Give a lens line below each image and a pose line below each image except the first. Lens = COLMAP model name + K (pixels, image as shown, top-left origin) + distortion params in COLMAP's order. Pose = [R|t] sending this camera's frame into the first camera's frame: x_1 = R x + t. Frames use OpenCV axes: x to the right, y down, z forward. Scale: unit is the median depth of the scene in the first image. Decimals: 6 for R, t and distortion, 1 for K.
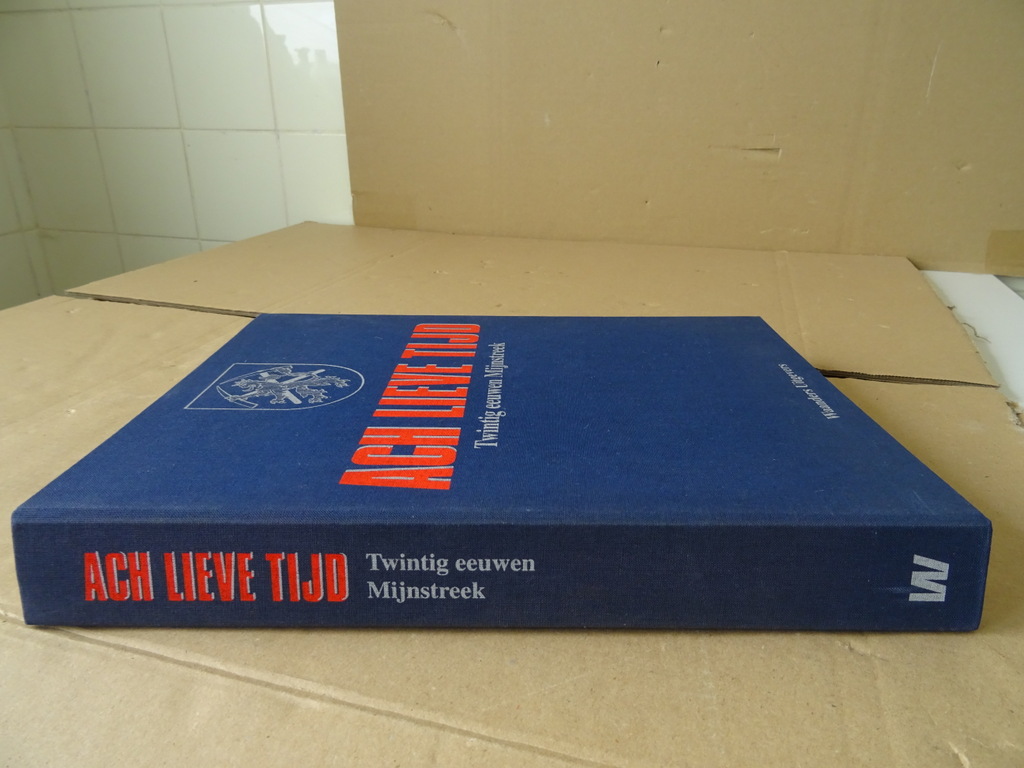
lens RADIAL K [[727.3, 0, 513.8], [0, 727.3, 383.9], [0, 0, 1]] dist [-0.001334, -0.012216]
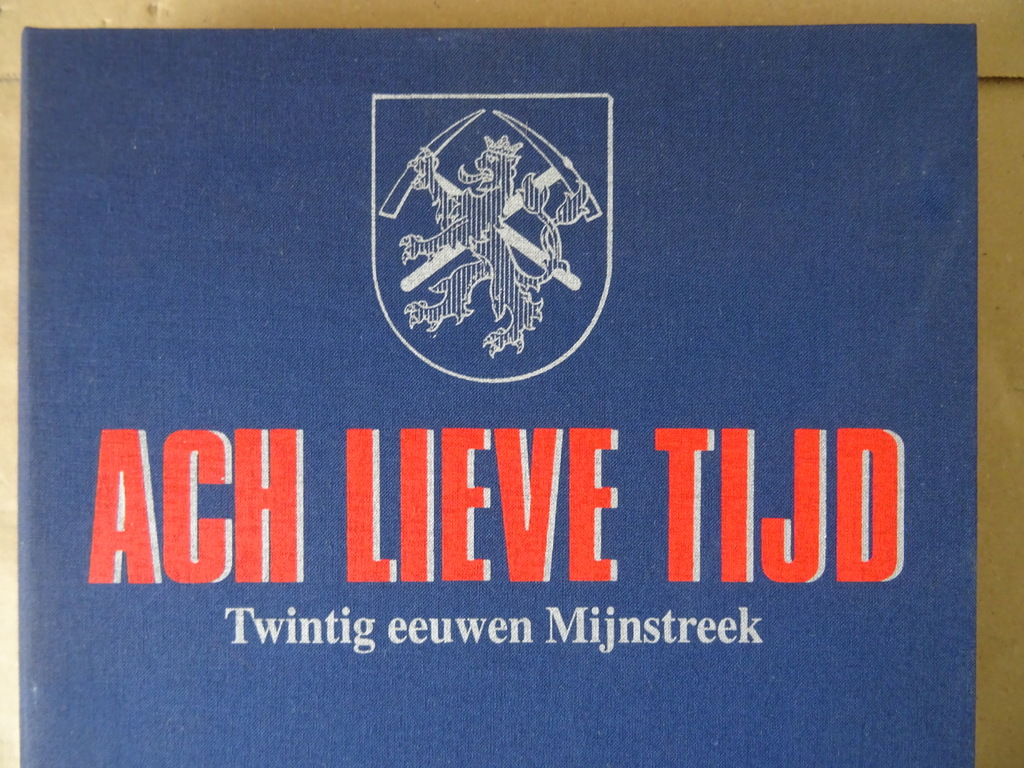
lens RADIAL K [[727.3, 0, 512.0], [0, 727.3, 384.1], [0, 0, 1]] dist [-0.001334, -0.012216]
pose [[0.010747, 0.999919, 0.006884, -0.274815], [-0.356335, -0.002603, 0.934355, -0.653489], [0.934296, -0.012494, 0.356278, 1.077669]]
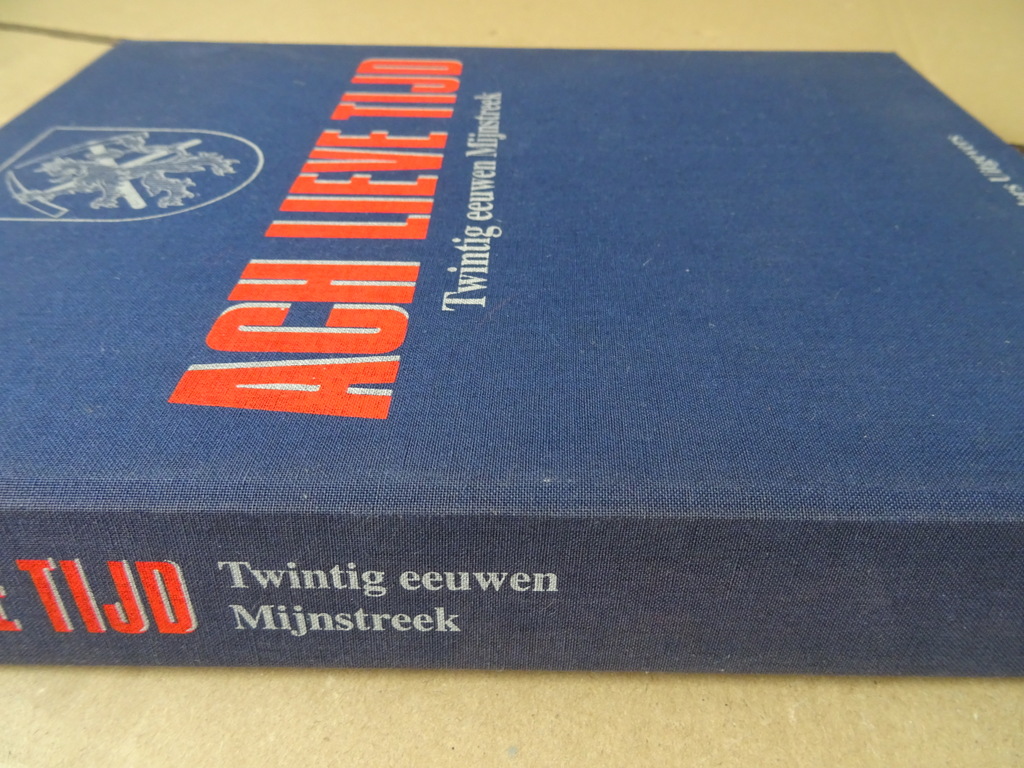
lens RADIAL K [[727.3, 0, 514.7], [0, 727.3, 383.6], [0, 0, 1]] dist [-0.001334, -0.012216]
pose [[0.999966, 0.005296, 0.006315, -0.004307], [-0.007074, 0.944691, 0.327884, -0.039061], [-0.004230, -0.327918, 0.944697, 0.507947]]
